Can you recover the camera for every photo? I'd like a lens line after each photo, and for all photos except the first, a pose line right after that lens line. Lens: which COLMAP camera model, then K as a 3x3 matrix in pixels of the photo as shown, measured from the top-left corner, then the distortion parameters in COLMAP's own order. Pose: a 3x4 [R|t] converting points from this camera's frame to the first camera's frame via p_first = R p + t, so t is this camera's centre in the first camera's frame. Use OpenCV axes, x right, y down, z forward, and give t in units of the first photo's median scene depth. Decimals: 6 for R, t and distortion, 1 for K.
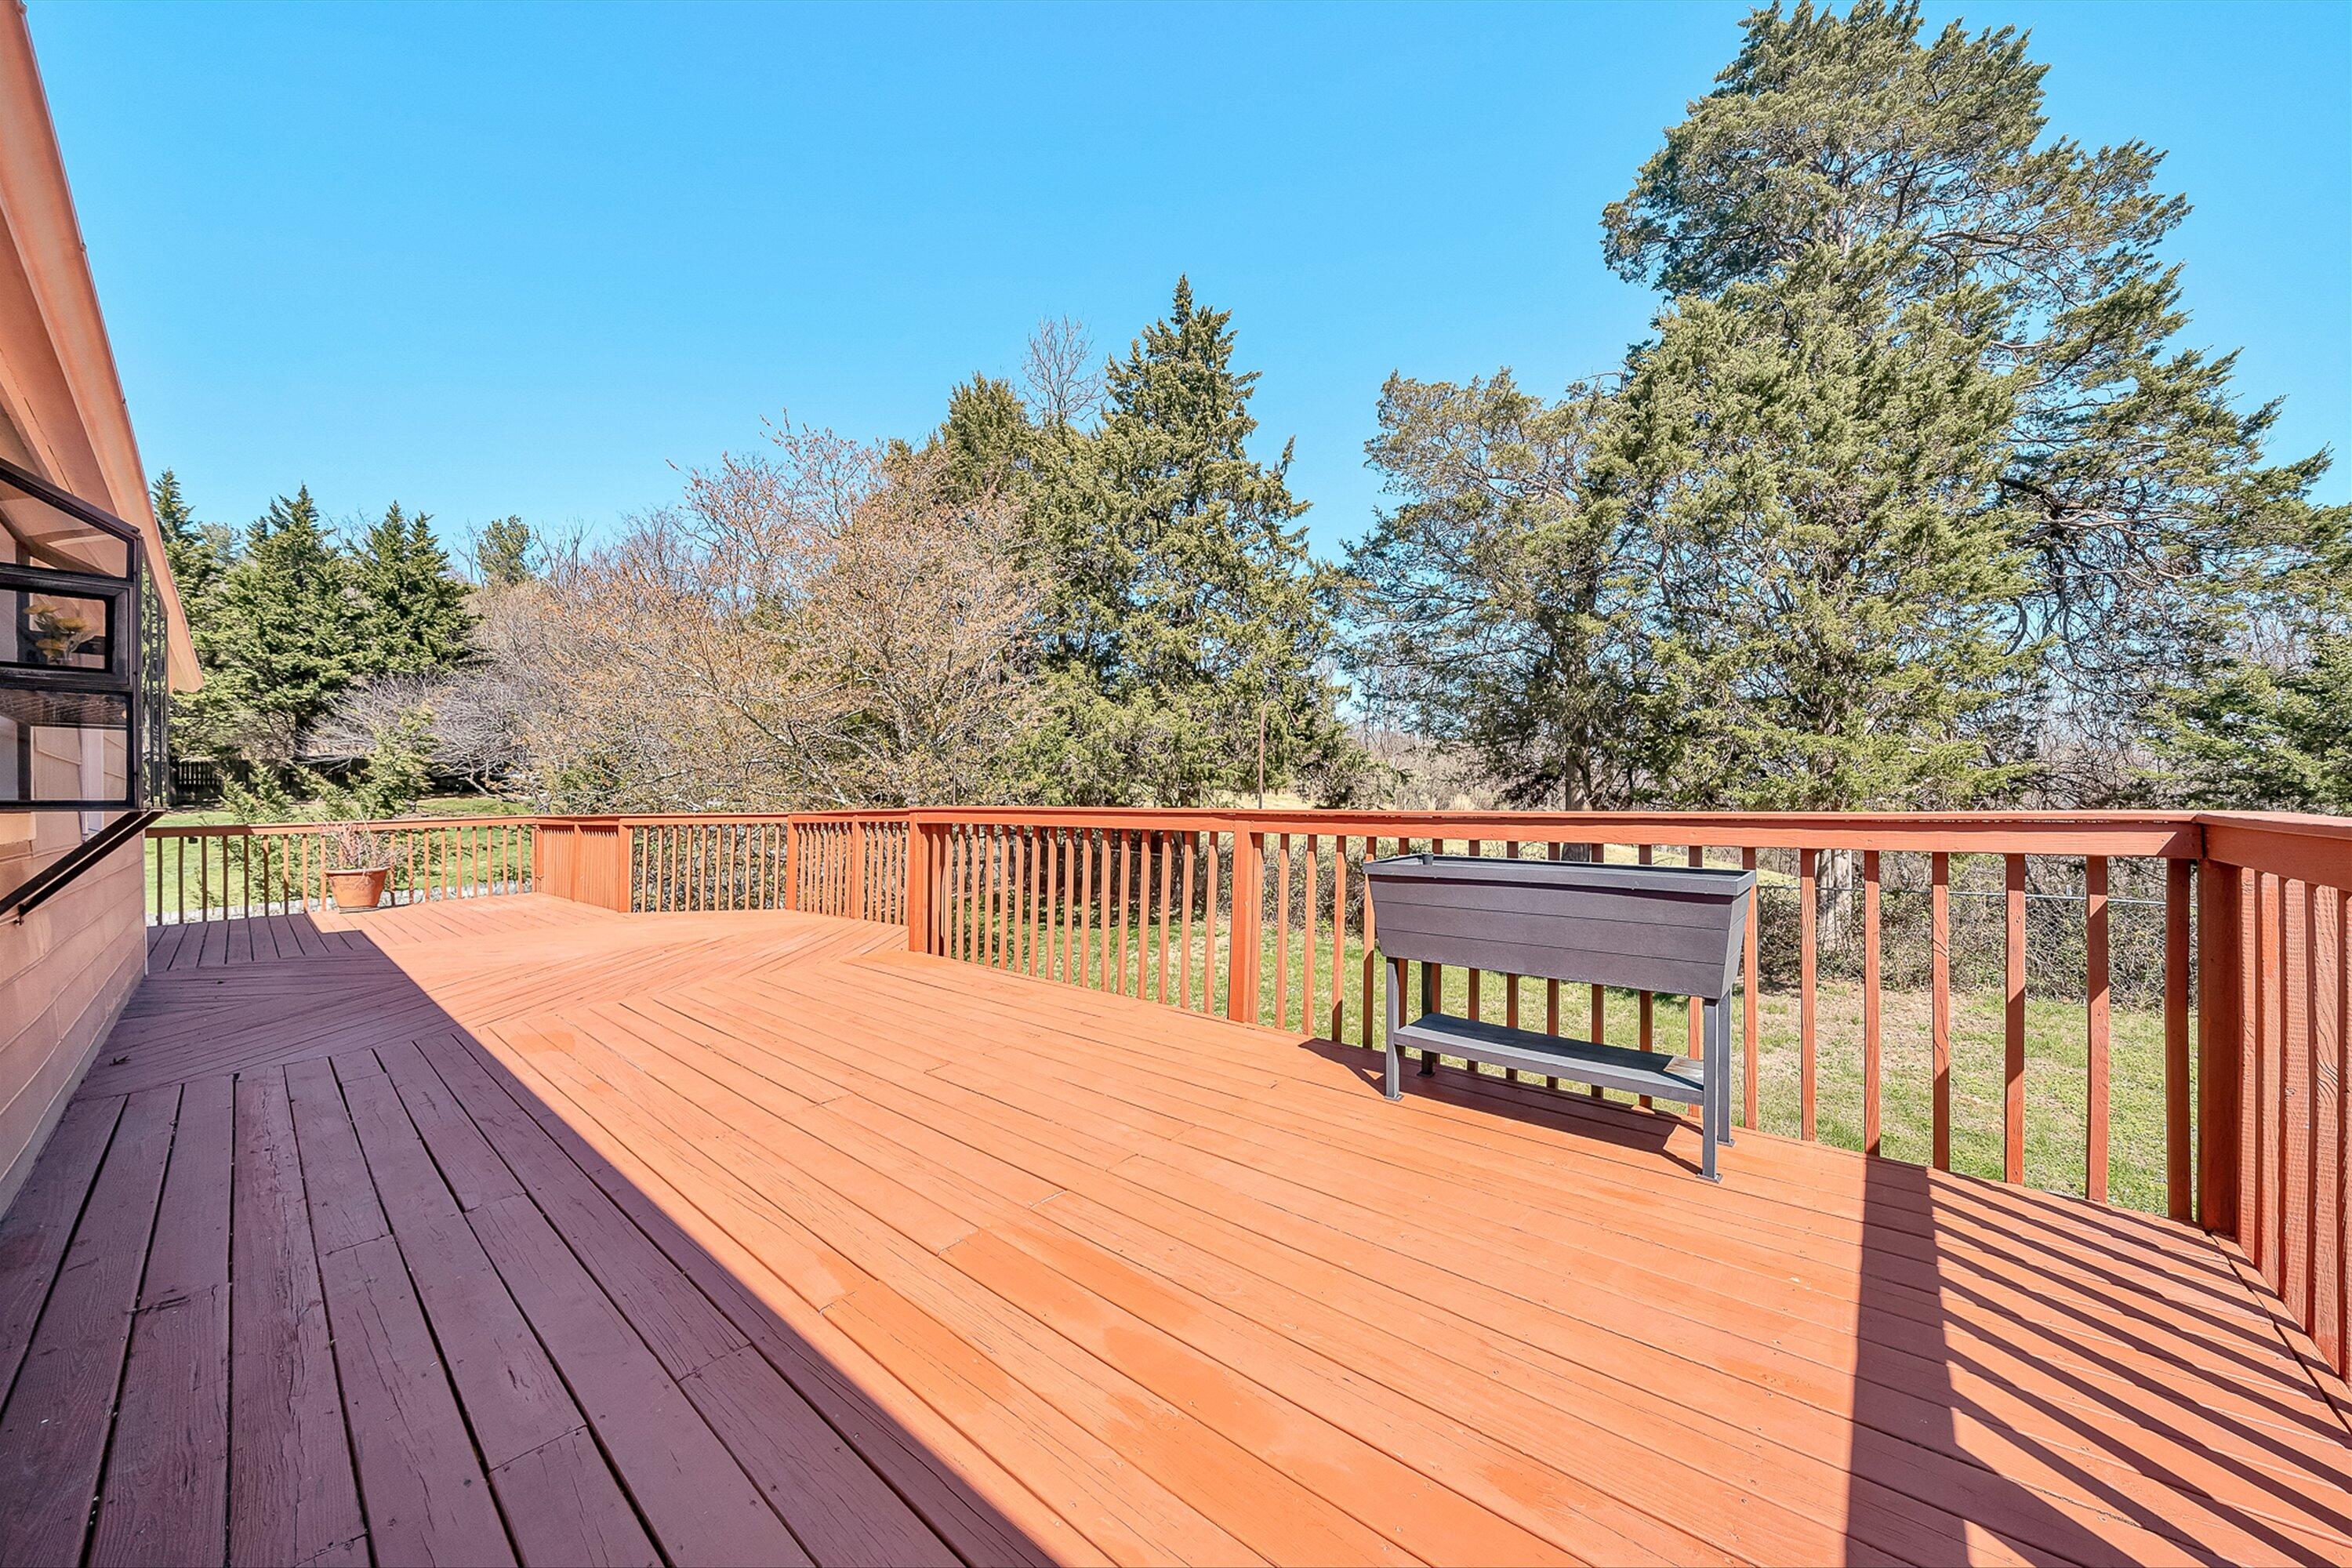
lens RADIAL K [[801.2, 0, 1153.4], [0, 801.2, 795.5], [0, 0, 1]] dist [-0.000843, -0.000079]
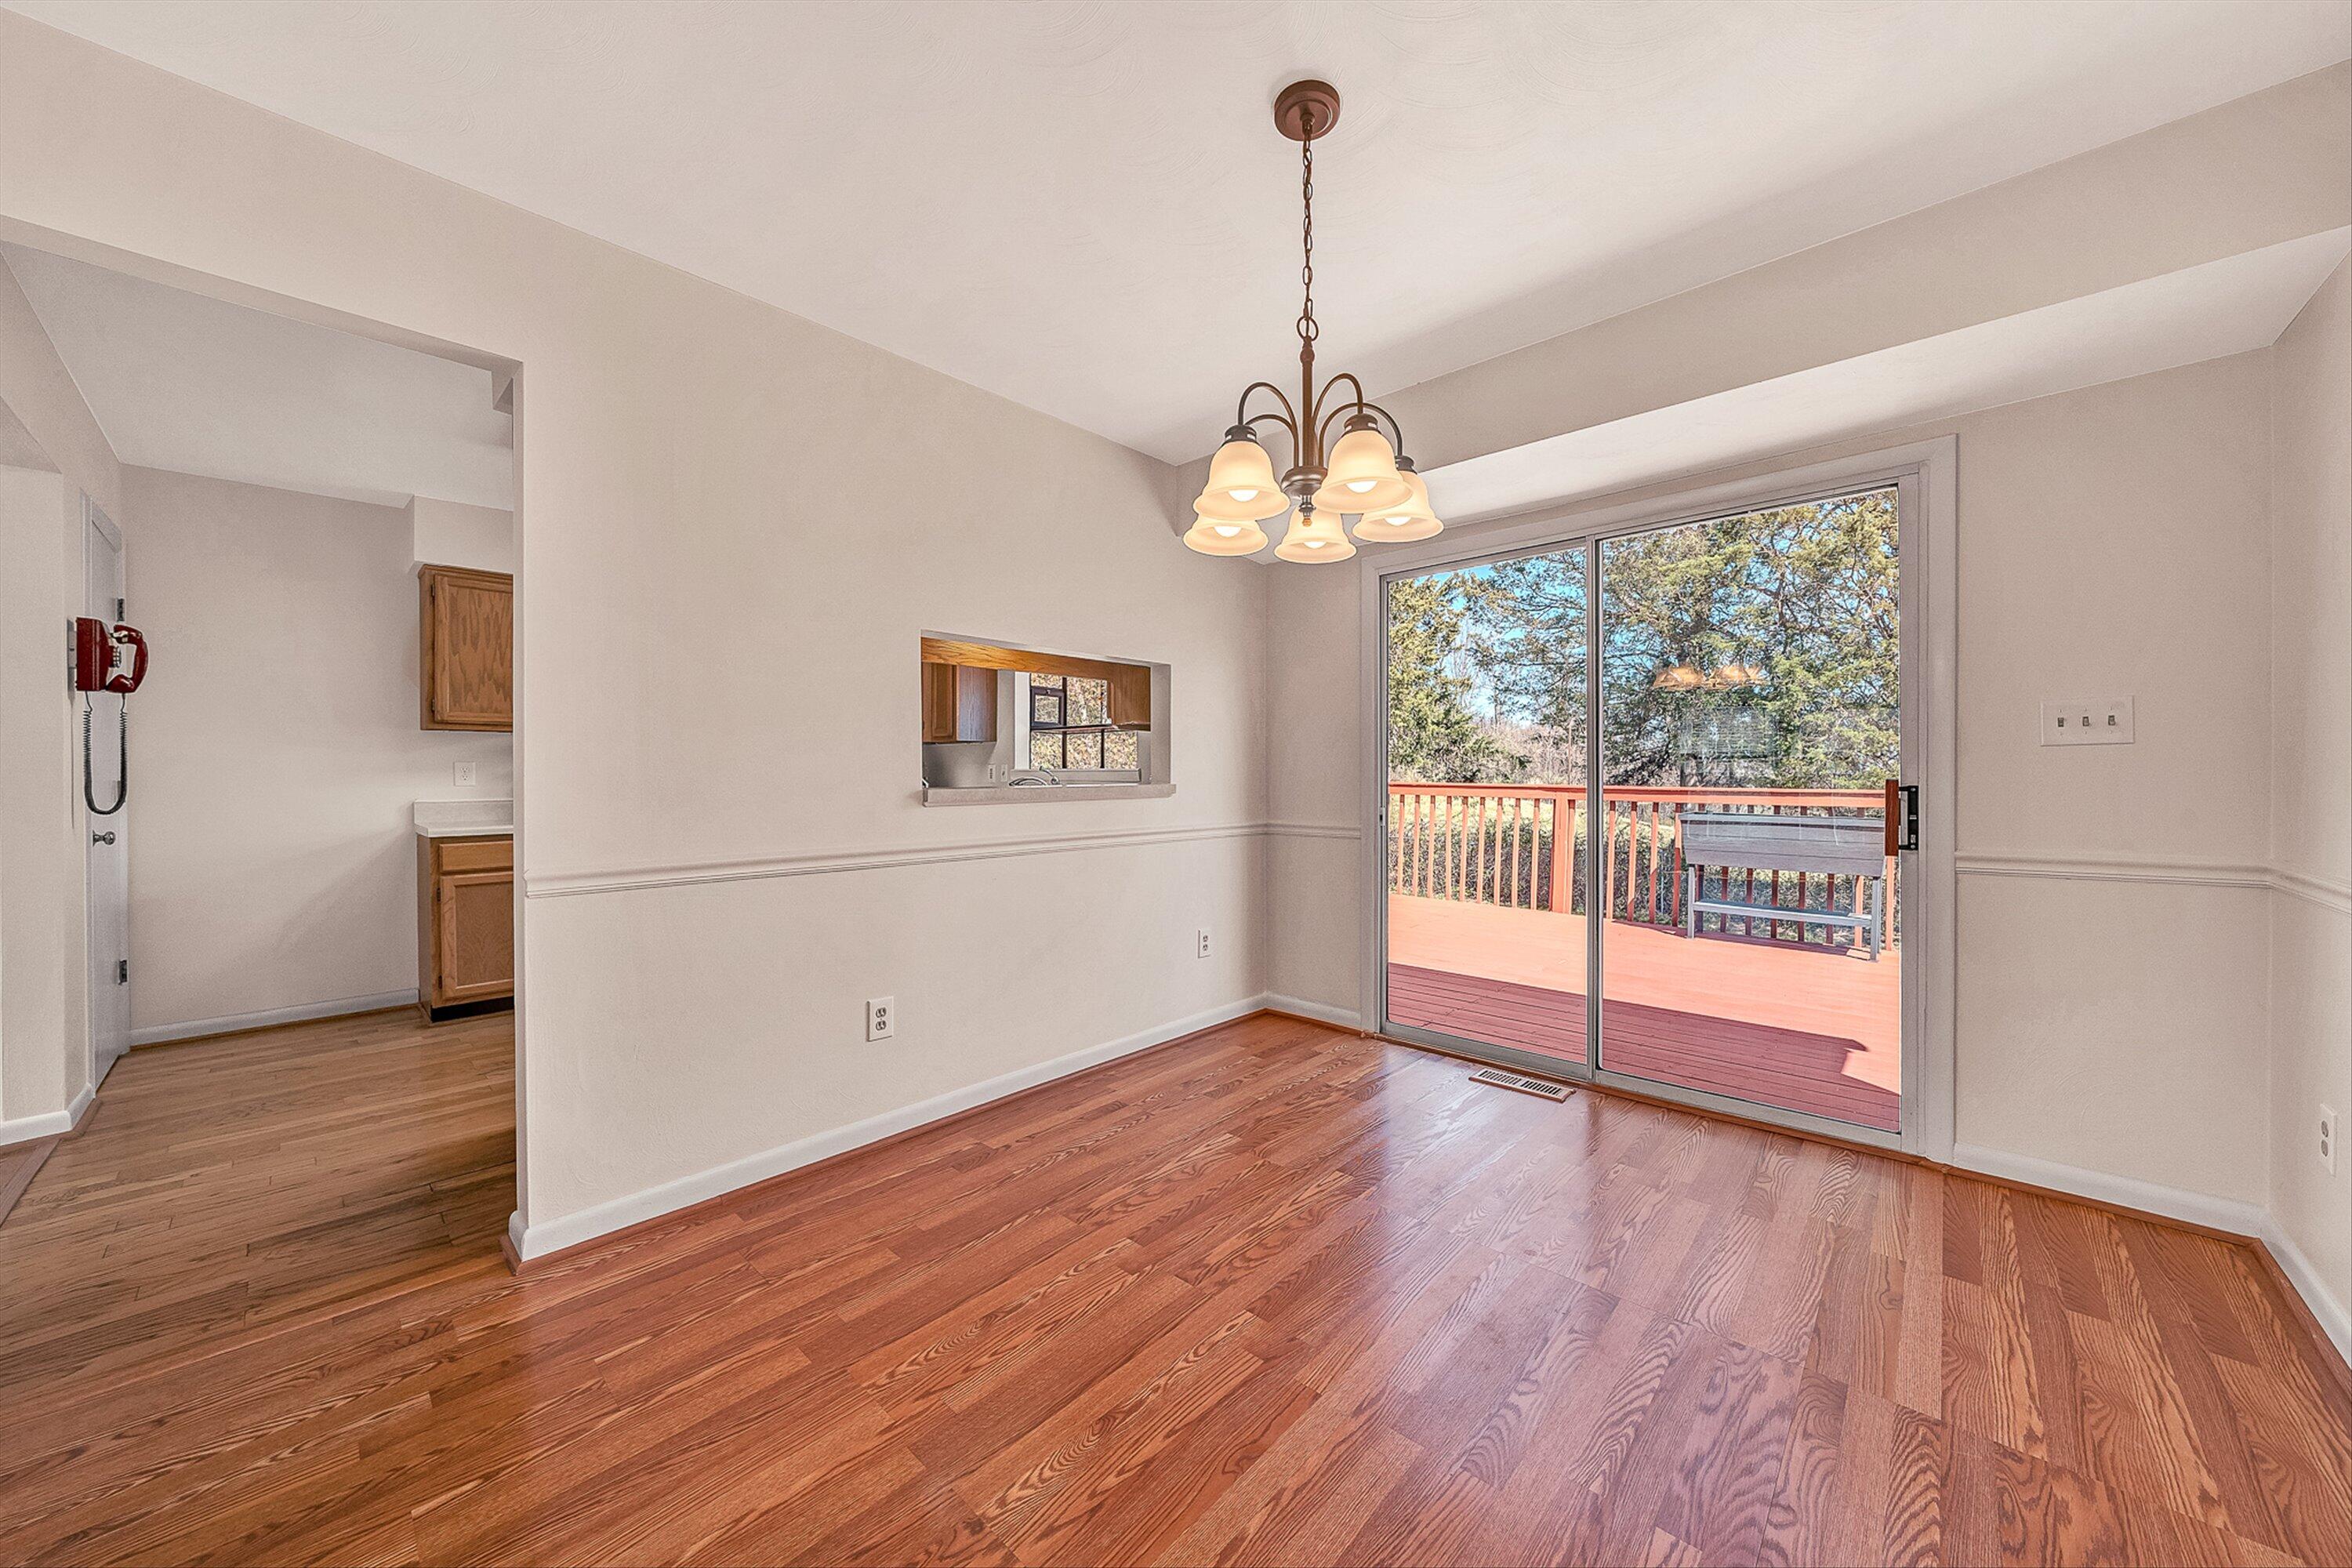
lens RADIAL K [[847.5, 0, 1158.8], [0, 847.5, 777.4], [0, 0, 1]] dist [-0.000370, 0.000055]
pose [[0.999549, 0.012643, -0.027232, -0.199220], [-0.012536, 0.999913, 0.004091, -0.001277], [0.027282, -0.003748, 0.999621, -0.230662]]
